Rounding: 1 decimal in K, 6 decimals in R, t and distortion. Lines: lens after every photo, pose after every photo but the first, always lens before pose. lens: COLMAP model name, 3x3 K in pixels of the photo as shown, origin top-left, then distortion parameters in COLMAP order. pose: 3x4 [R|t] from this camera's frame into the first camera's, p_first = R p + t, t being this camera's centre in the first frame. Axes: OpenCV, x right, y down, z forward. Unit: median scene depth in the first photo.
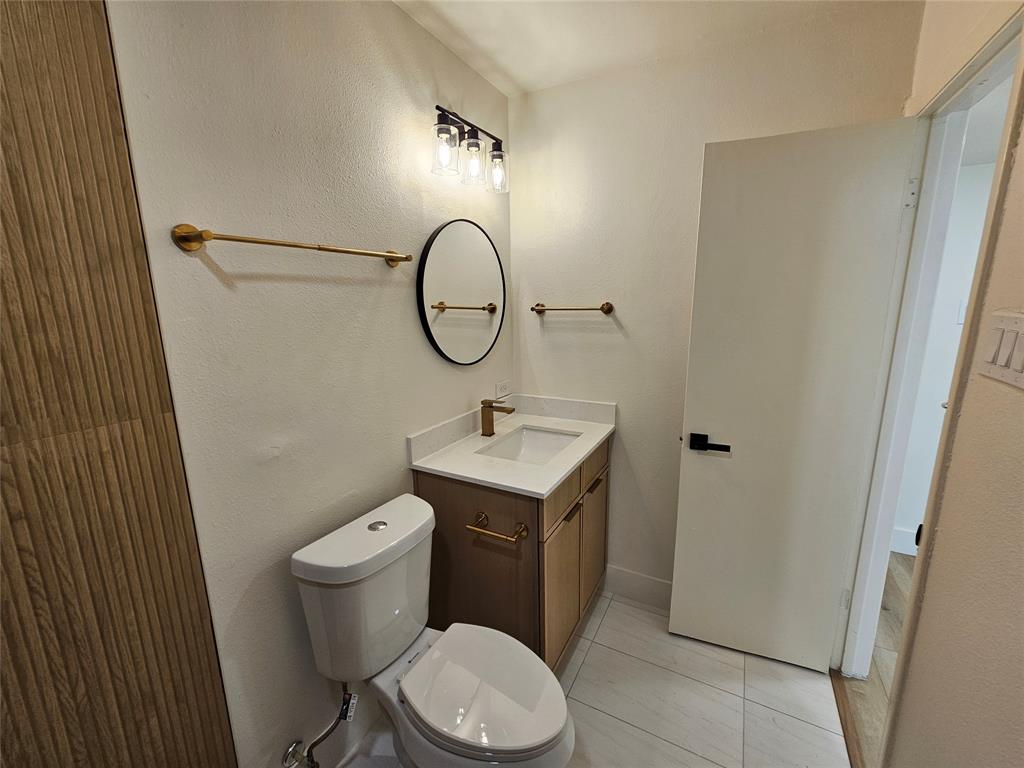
lens RADIAL K [[419.6, 0, 519.1], [0, 419.6, 382.6], [0, 0, 1]] dist [-0.002674, 0.000742]
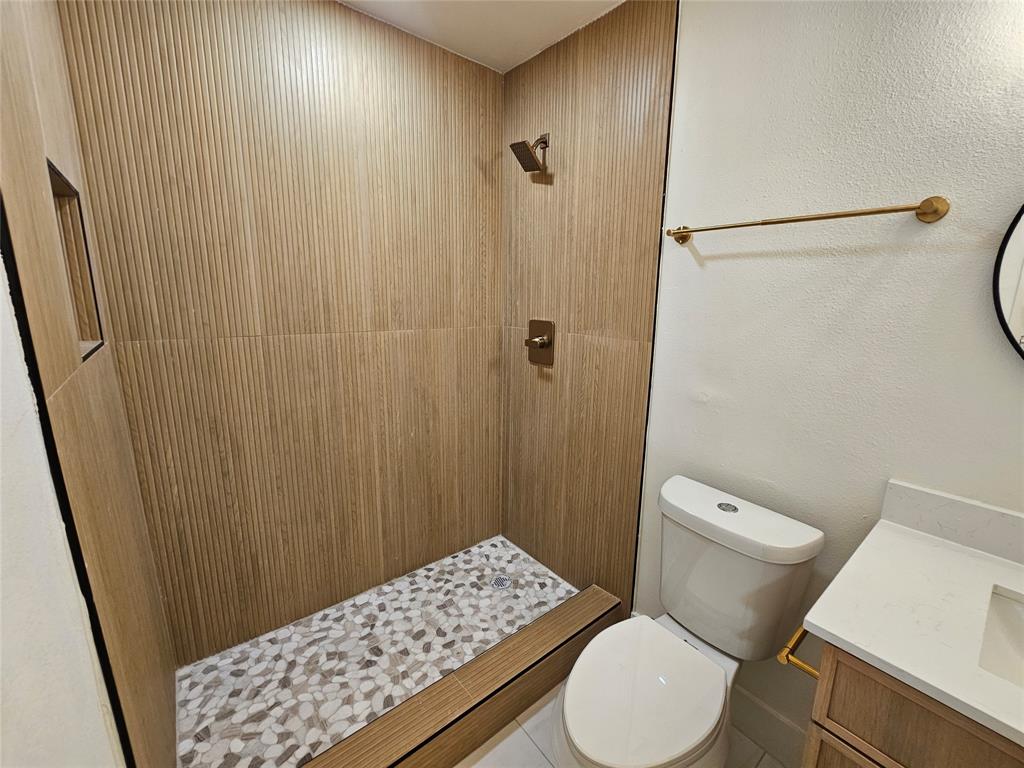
lens RADIAL K [[419.6, 0, 511.4], [0, 419.6, 378.7], [0, 0, 1]] dist [-0.002674, 0.000742]
pose [[-0.400397, 0.189961, -0.896435, 0.777031], [-0.191638, 0.939285, 0.284637, -0.137794], [0.896079, 0.285759, -0.339684, 0.914294]]
